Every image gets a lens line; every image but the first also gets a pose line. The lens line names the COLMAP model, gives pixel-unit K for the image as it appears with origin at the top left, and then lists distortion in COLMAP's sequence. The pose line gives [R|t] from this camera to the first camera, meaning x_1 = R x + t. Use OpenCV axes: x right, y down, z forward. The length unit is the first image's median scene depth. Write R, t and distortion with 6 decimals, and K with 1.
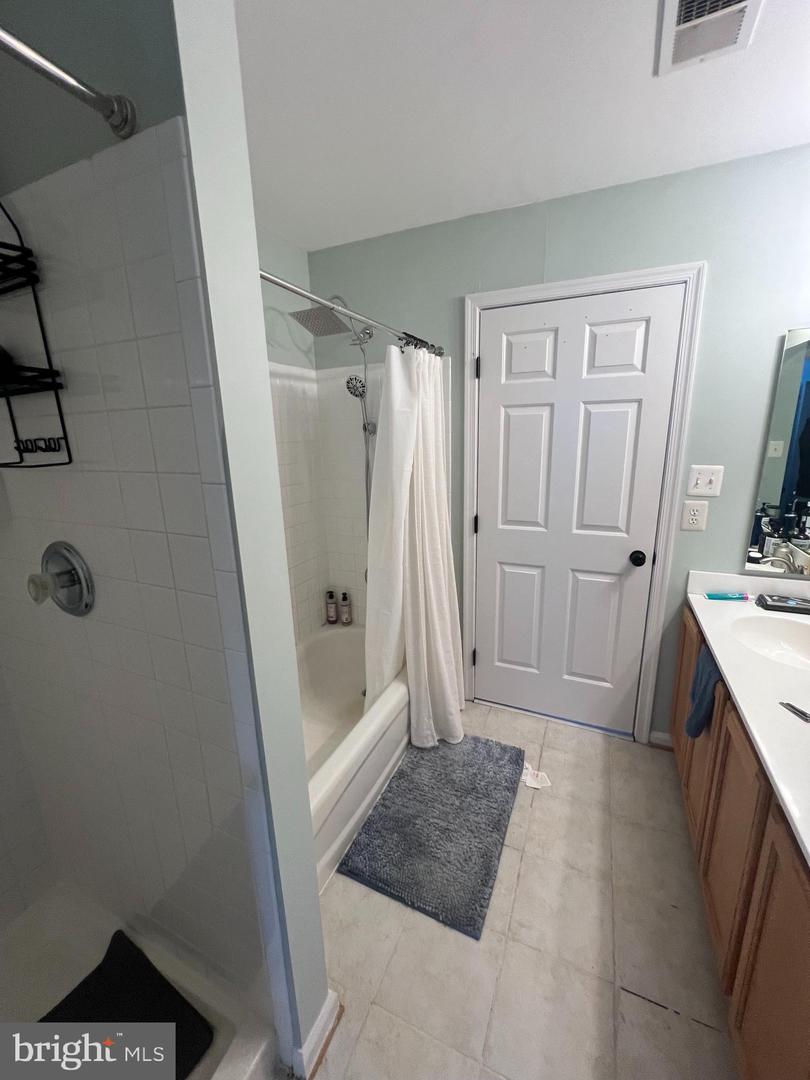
lens RADIAL K [[438.0, 0, 404.3], [0, 438.0, 539.2], [0, 0, 1]] dist [-0.003367, 0.000146]
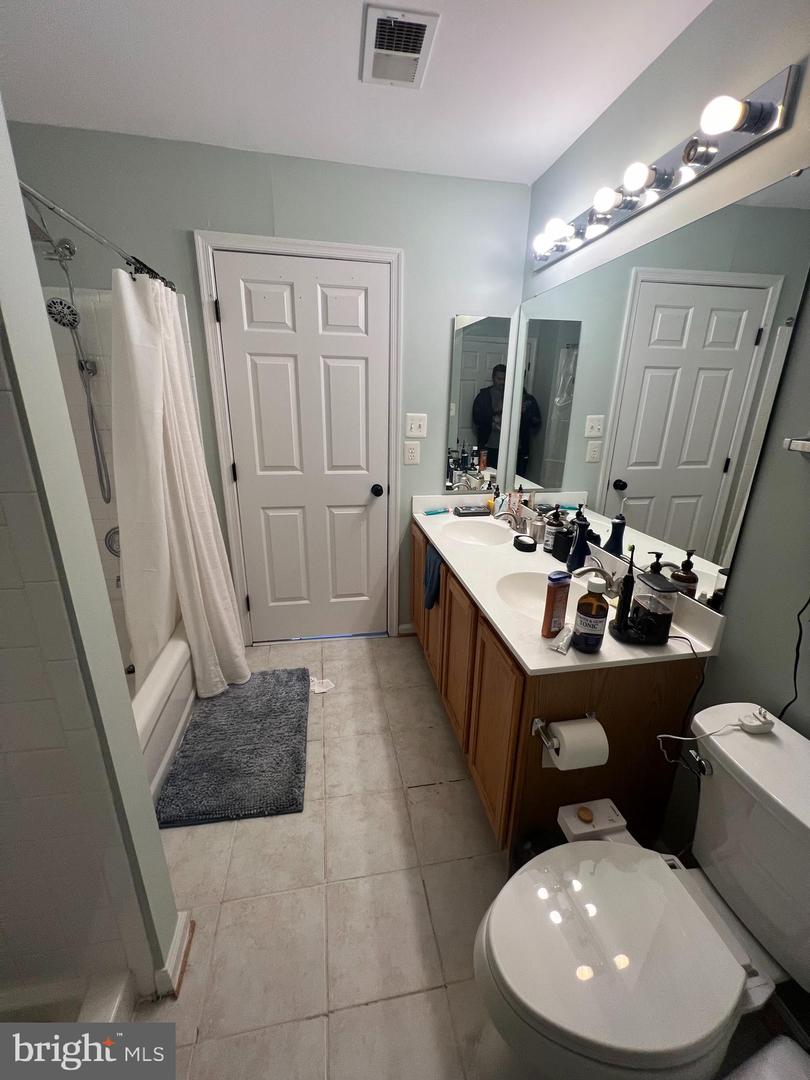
lens RADIAL K [[436.5, 0, 408.2], [0, 436.5, 540.0], [0, 0, 1]] dist [-0.003108, 0.001006]
pose [[0.819435, -0.139845, 0.555850, -0.101538], [0.096153, 0.989575, 0.107216, 0.058217], [-0.565049, -0.034410, 0.824340, -0.075790]]
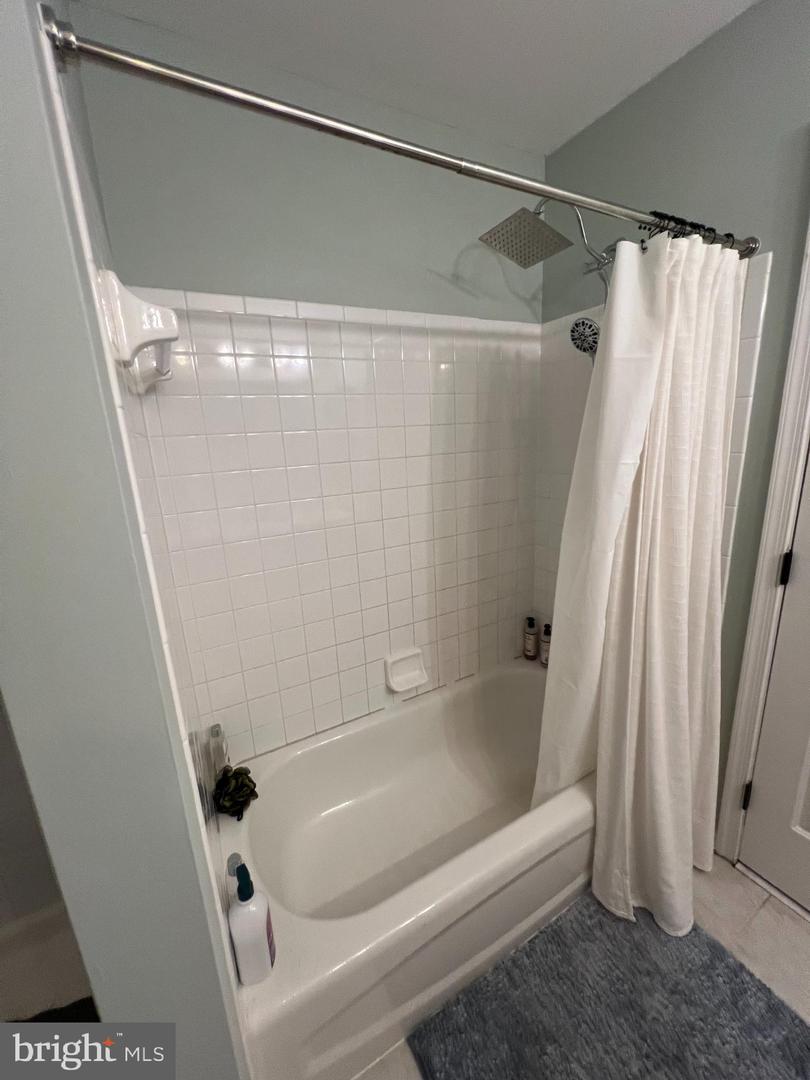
lens RADIAL K [[436.5, 0, 401.6], [0, 436.5, 538.6], [0, 0, 1]] dist [-0.003108, 0.001006]
pose [[0.799869, 0.132809, -0.585296, 0.107479], [-0.118270, 0.990966, 0.063232, -0.054921], [0.588407, 0.018646, 0.808350, 0.332260]]
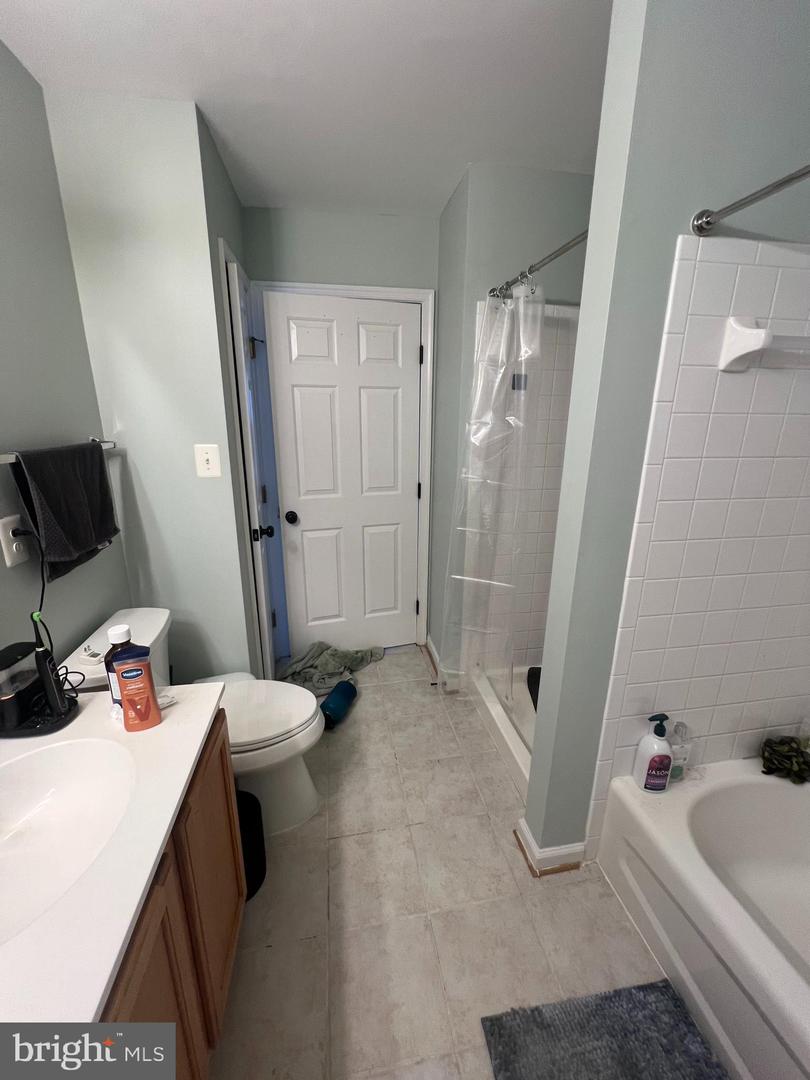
lens RADIAL K [[438.0, 0, 410.5], [0, 438.0, 542.0], [0, 0, 1]] dist [-0.003367, 0.000146]
pose [[-0.829158, 0.165688, -0.533896, 0.384831], [-0.119013, 0.880850, 0.458191, -0.163262], [0.546199, 0.443453, -0.710645, 0.749843]]
